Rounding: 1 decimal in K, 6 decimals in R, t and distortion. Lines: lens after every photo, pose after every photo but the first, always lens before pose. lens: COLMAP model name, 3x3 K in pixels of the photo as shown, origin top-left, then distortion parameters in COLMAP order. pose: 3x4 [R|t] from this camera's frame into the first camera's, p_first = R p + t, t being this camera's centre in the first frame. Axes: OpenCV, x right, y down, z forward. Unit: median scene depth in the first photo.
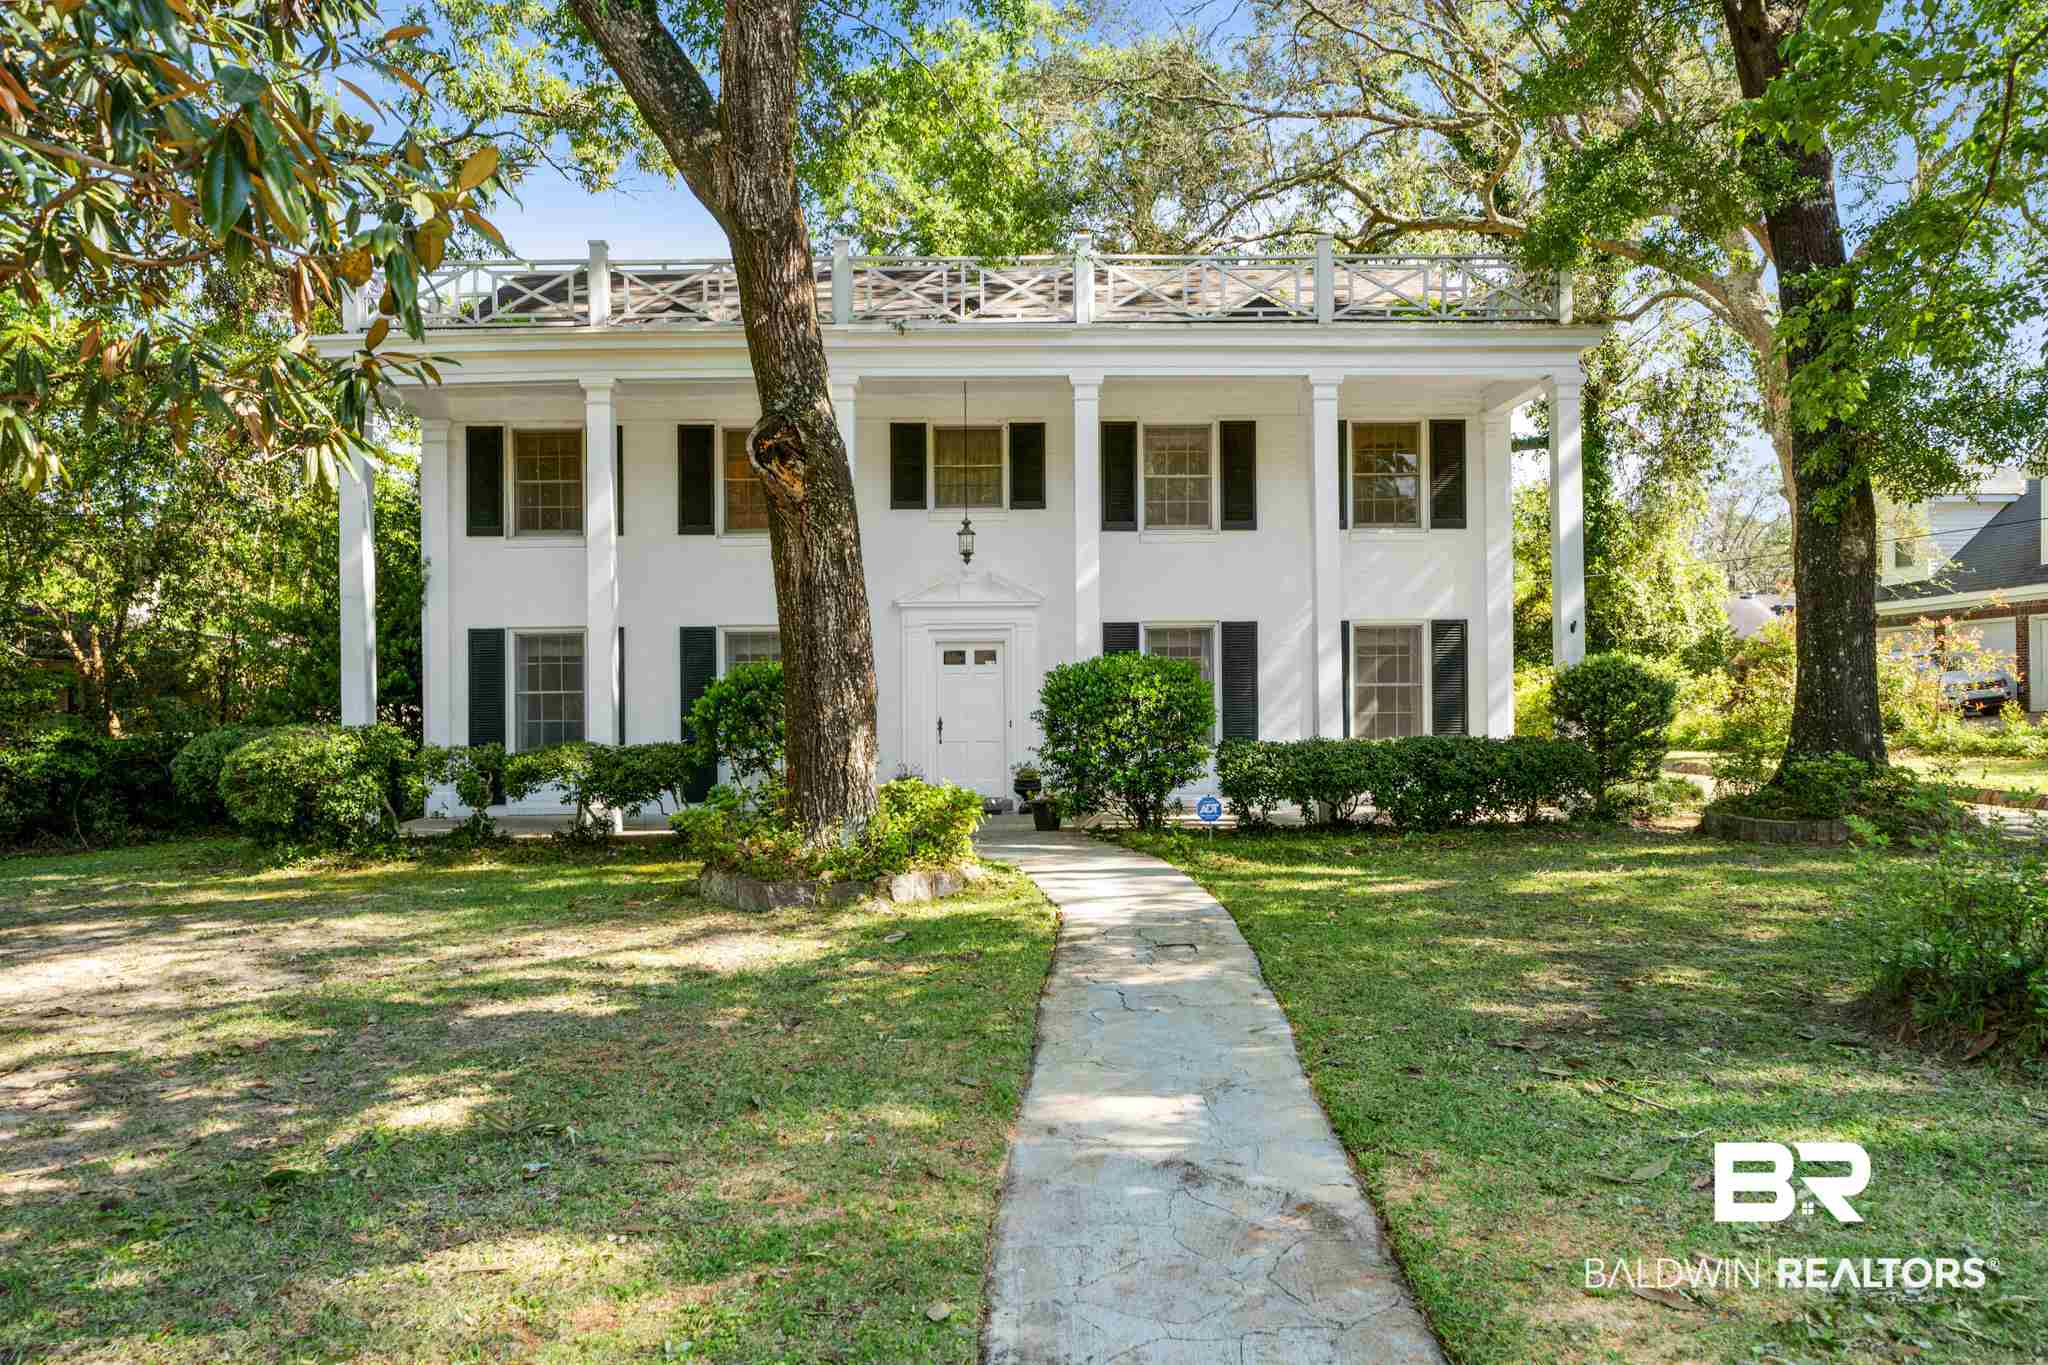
lens RADIAL K [[1395.1, 0, 1025.2], [0, 1395.1, 678.3], [0, 0, 1]] dist [0.002563, 0.002410]
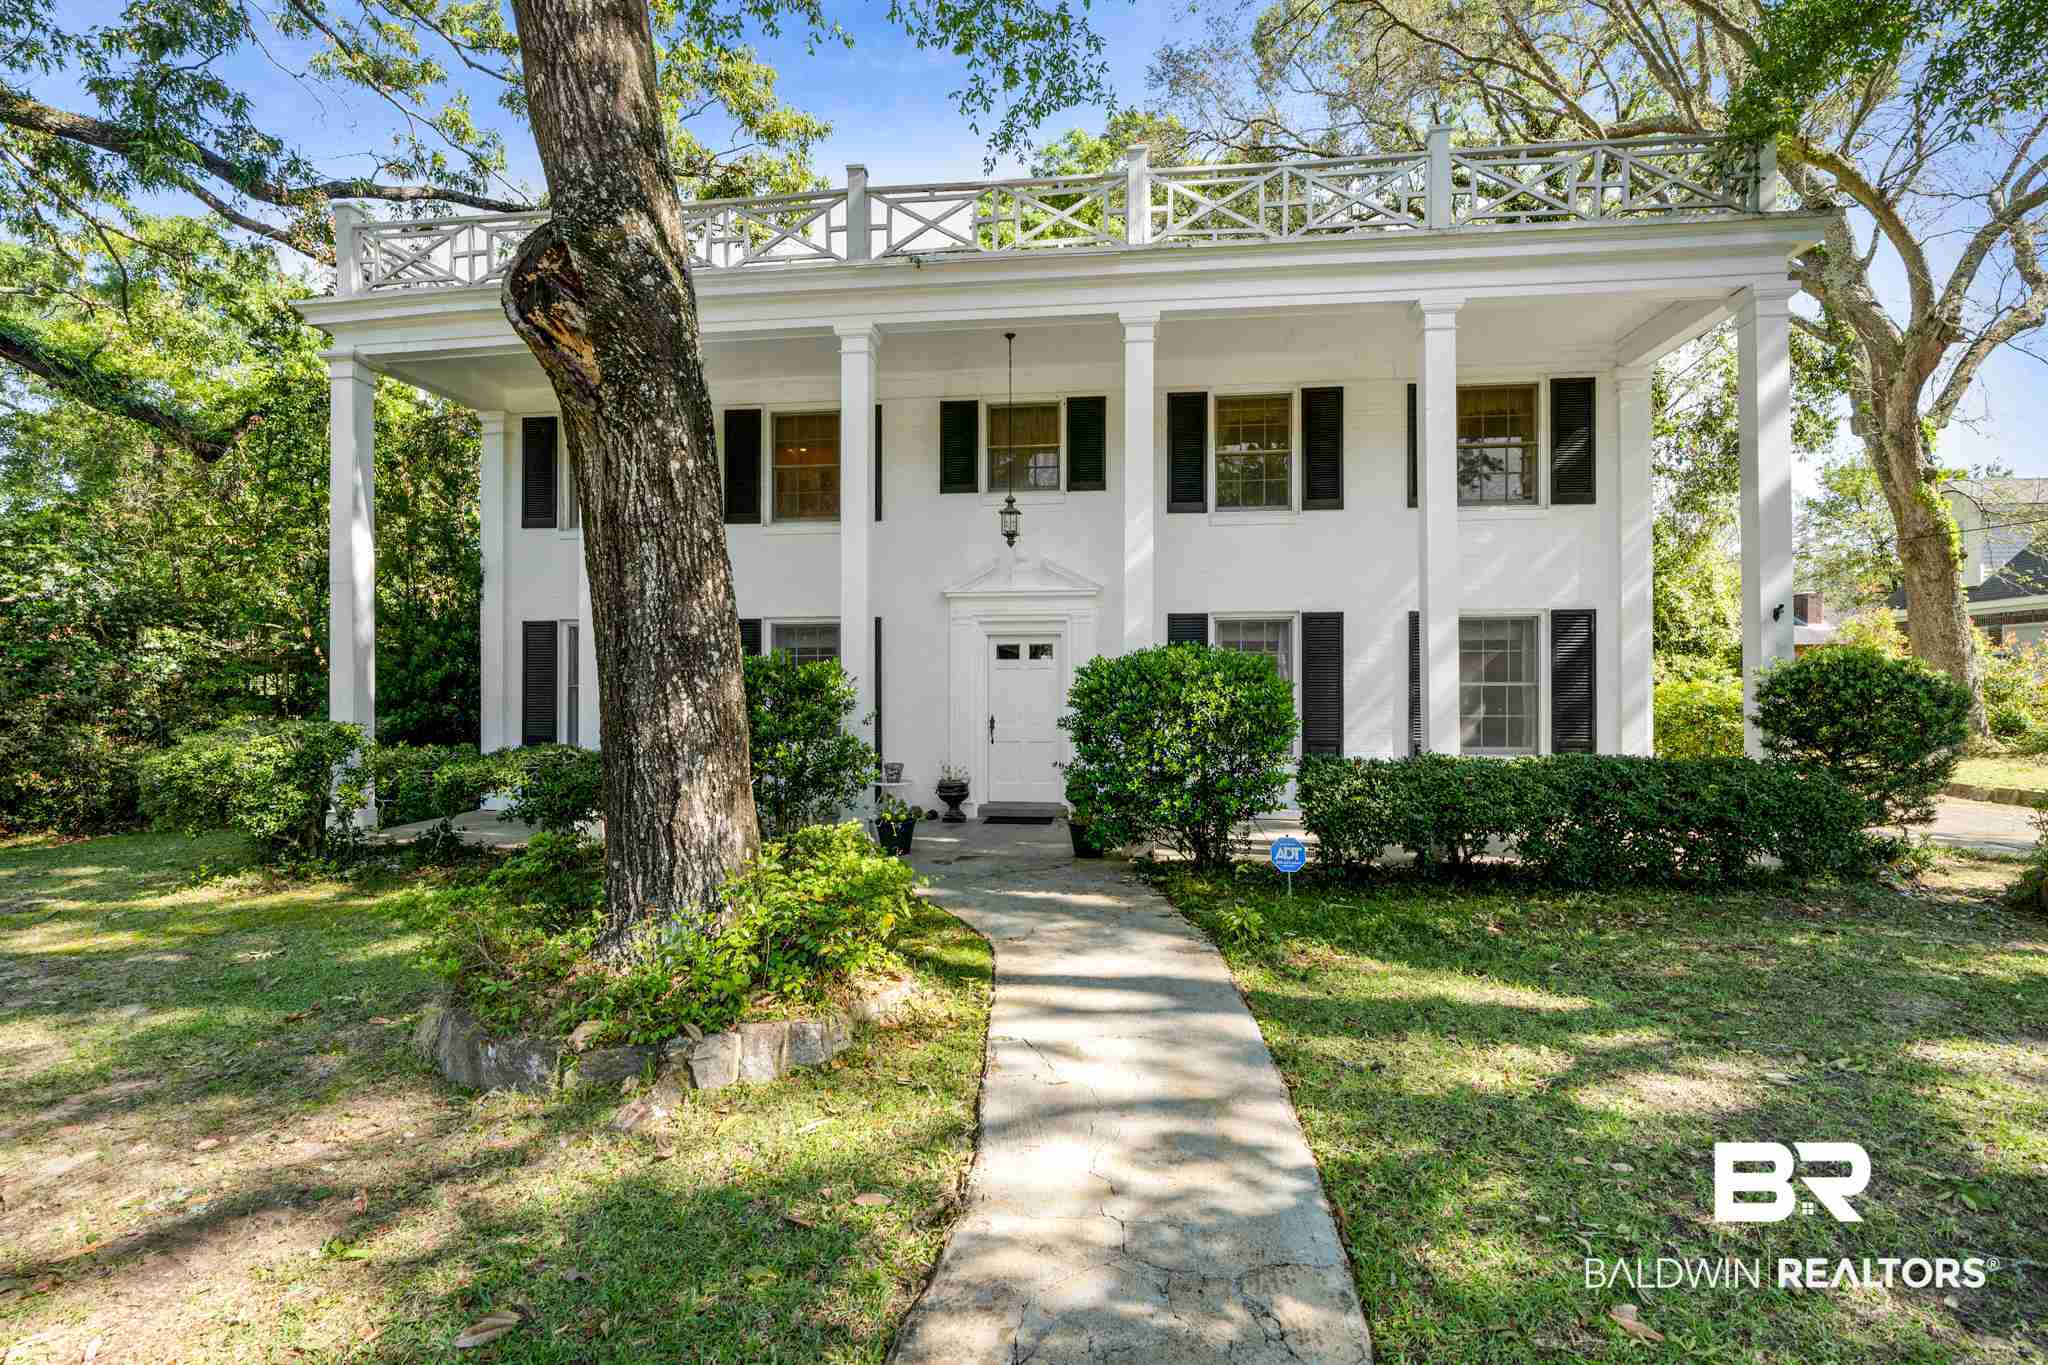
lens RADIAL K [[952.9, 0, 1024.0], [0, 952.9, 682.5], [0, 0, 1]] dist [-0.000516, 0.000026]
pose [[0.990977, 0.007126, -0.133844, 0.048787], [-0.005623, 0.999917, 0.011601, -0.002076], [0.133916, -0.010743, 0.990935, 0.390034]]
